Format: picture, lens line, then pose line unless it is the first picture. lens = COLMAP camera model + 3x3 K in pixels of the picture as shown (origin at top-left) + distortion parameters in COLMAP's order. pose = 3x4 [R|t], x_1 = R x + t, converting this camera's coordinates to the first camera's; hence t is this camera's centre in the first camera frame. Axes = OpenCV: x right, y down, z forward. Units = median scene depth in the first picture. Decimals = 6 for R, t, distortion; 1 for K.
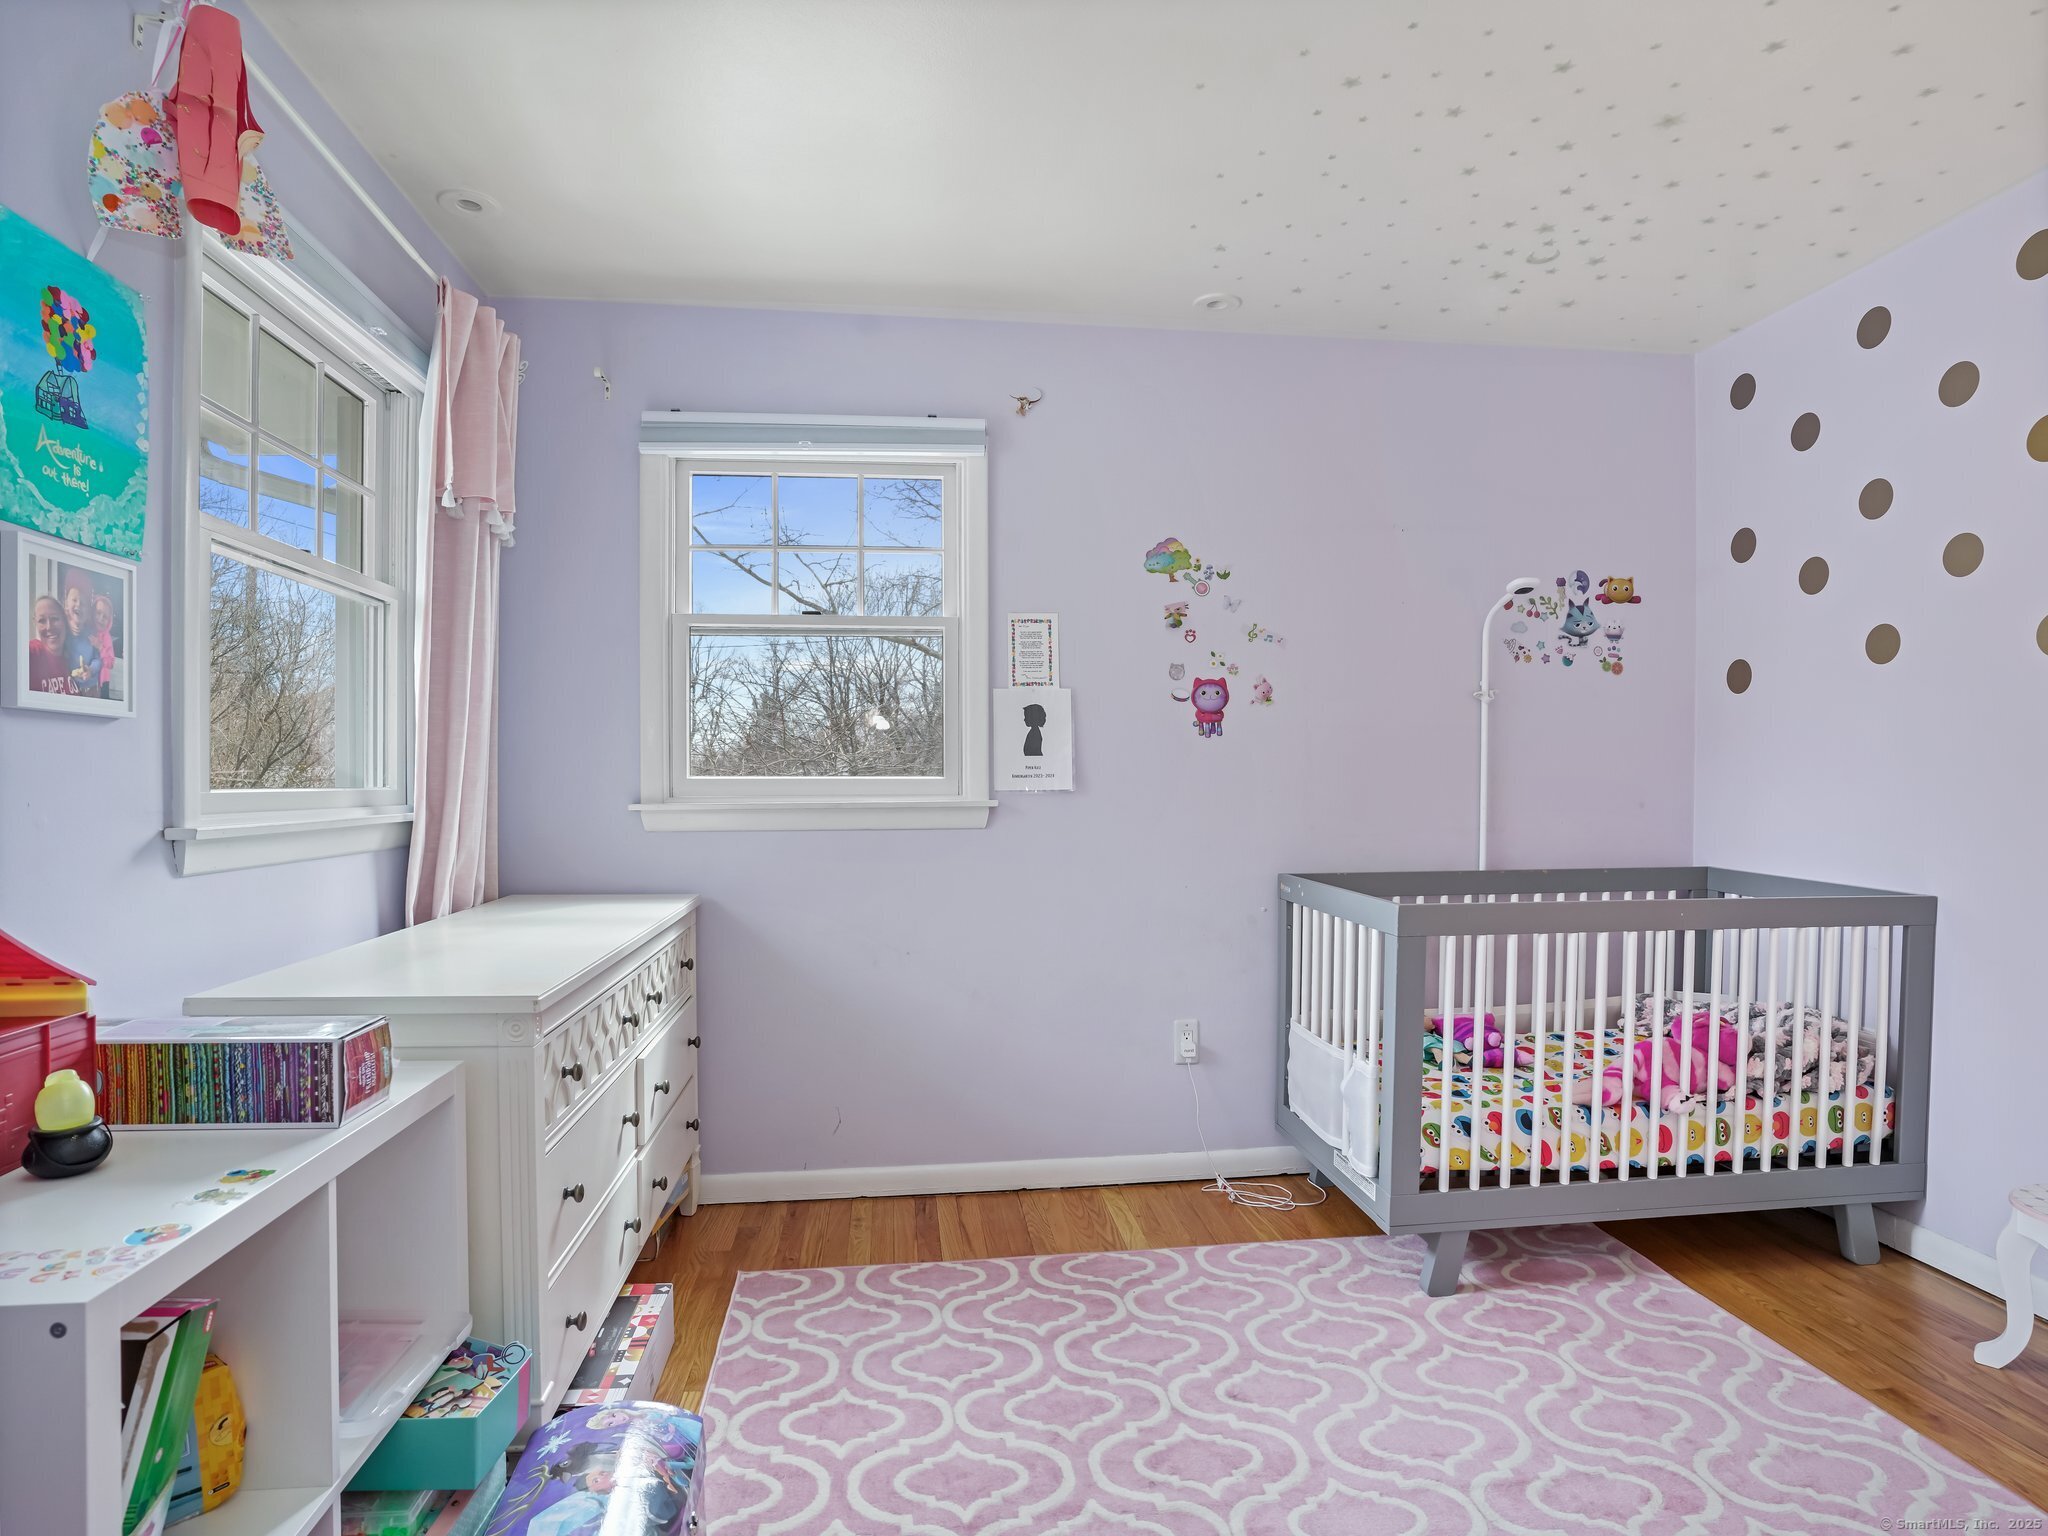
lens RADIAL K [[1133.6, 0, 1020.2], [0, 1133.6, 792.3], [0, 0, 1]] dist [-0.080413, 0.039576]
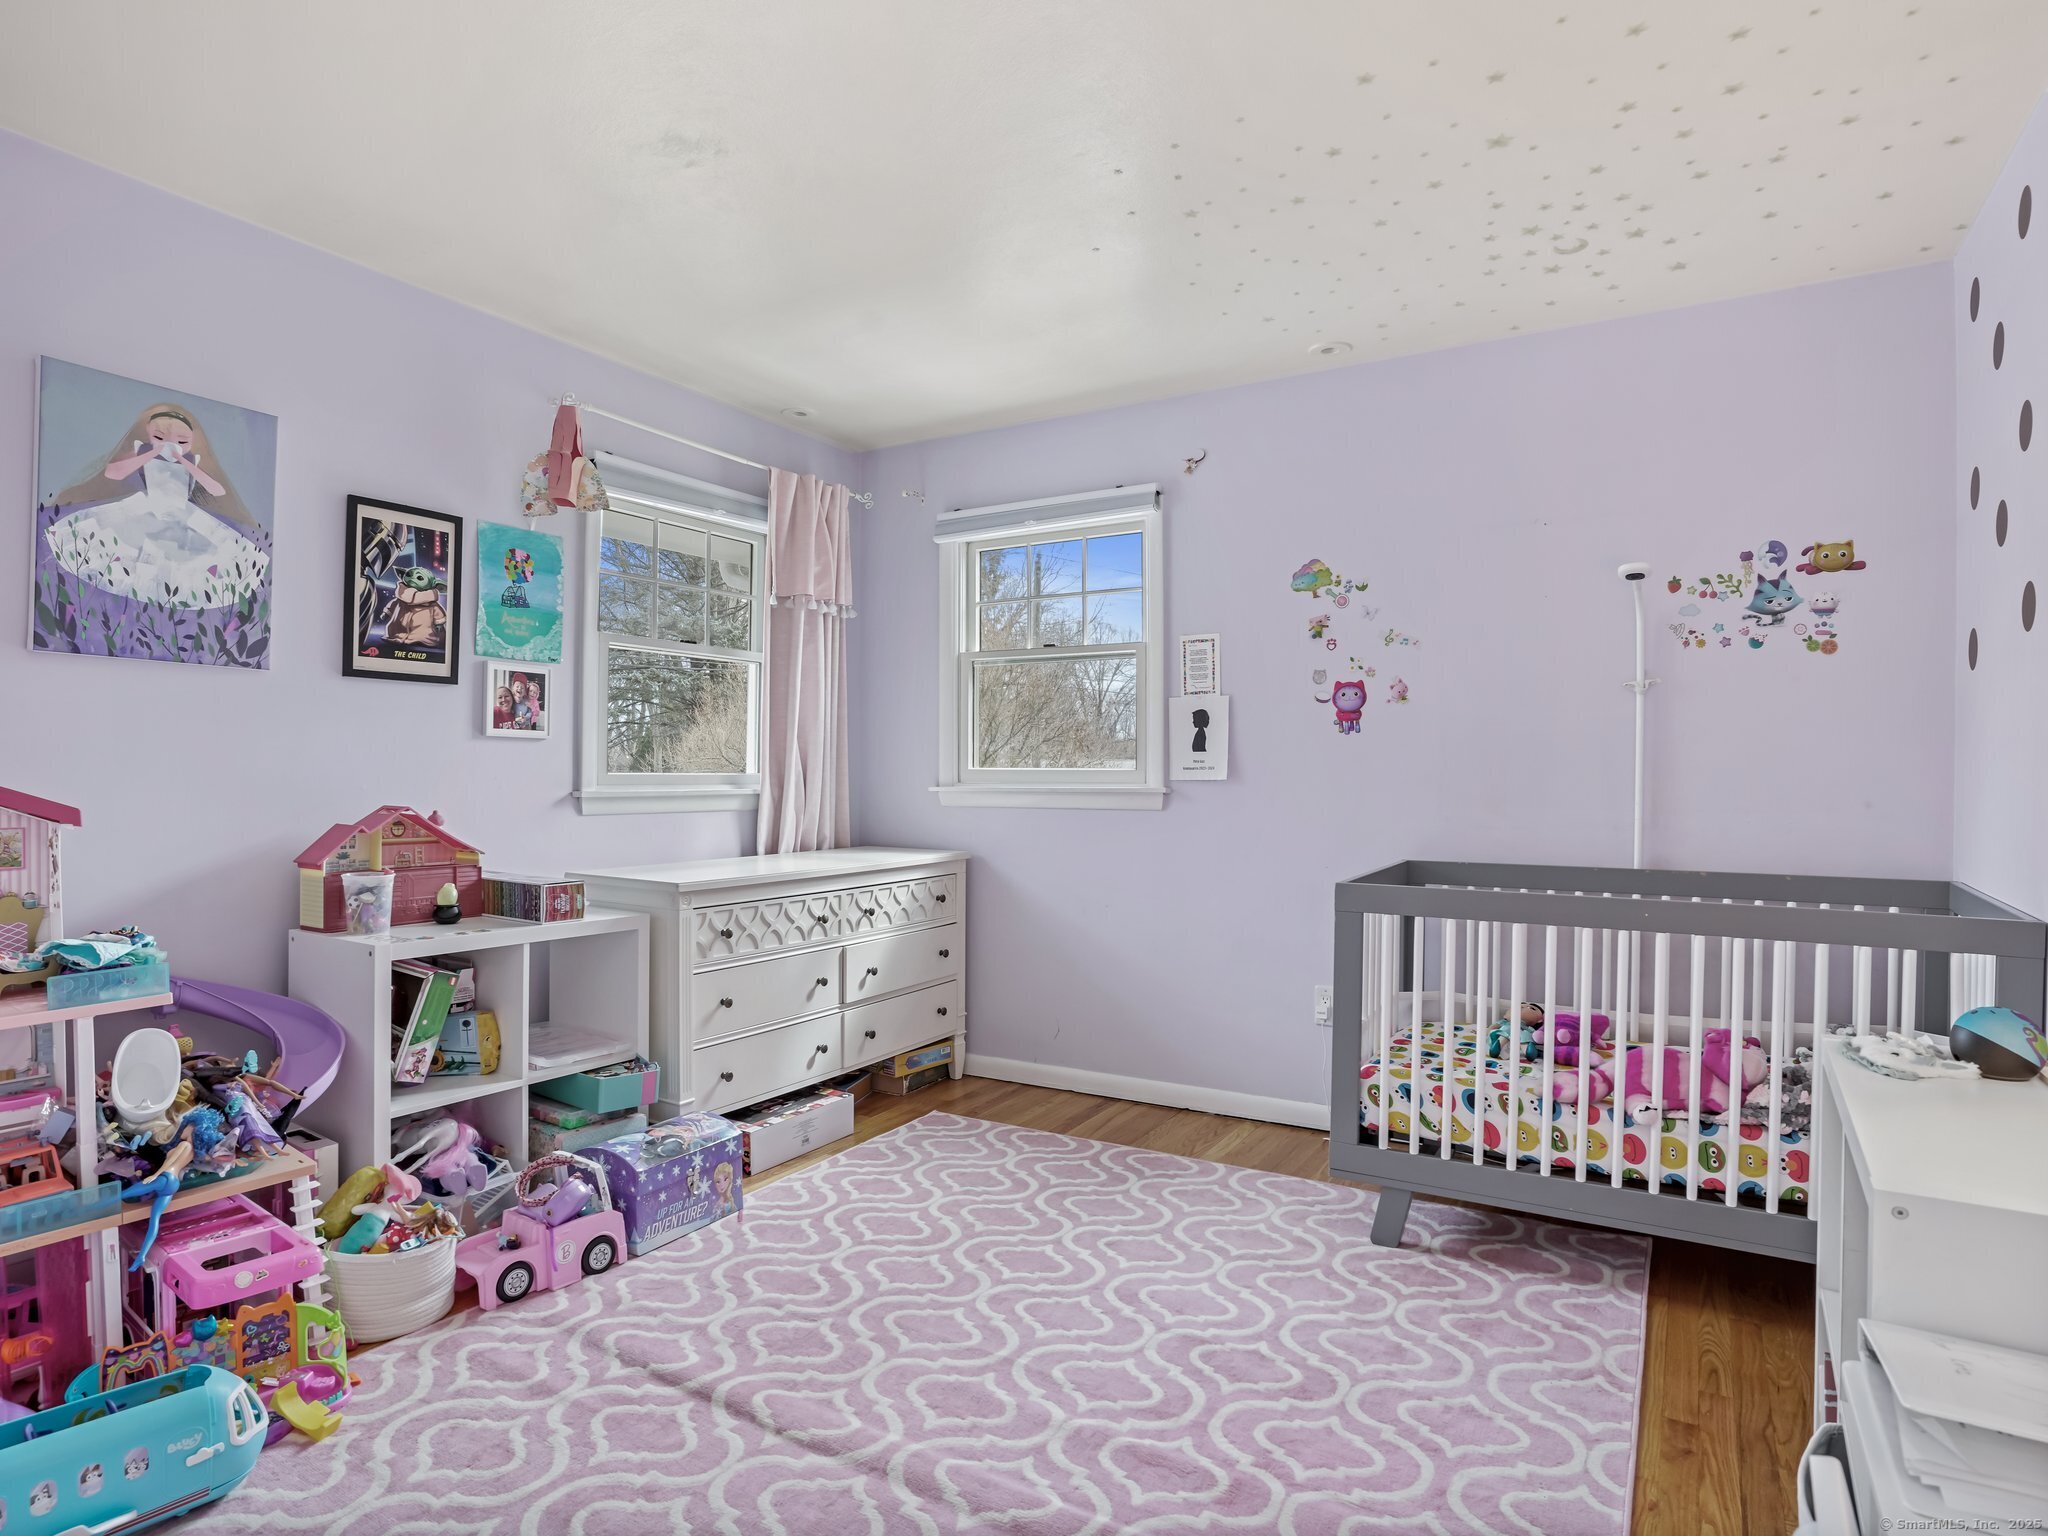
lens RADIAL K [[1133.6, 0, 1024.0], [0, 1133.6, 768.0], [0, 0, 1]] dist [-0.080419, 0.039218]
pose [[0.786334, 0.003425, -0.617792, 0.706729], [-0.012766, 0.999861, -0.010706, 0.000500], [0.617669, 0.016305, 0.786269, -0.079081]]
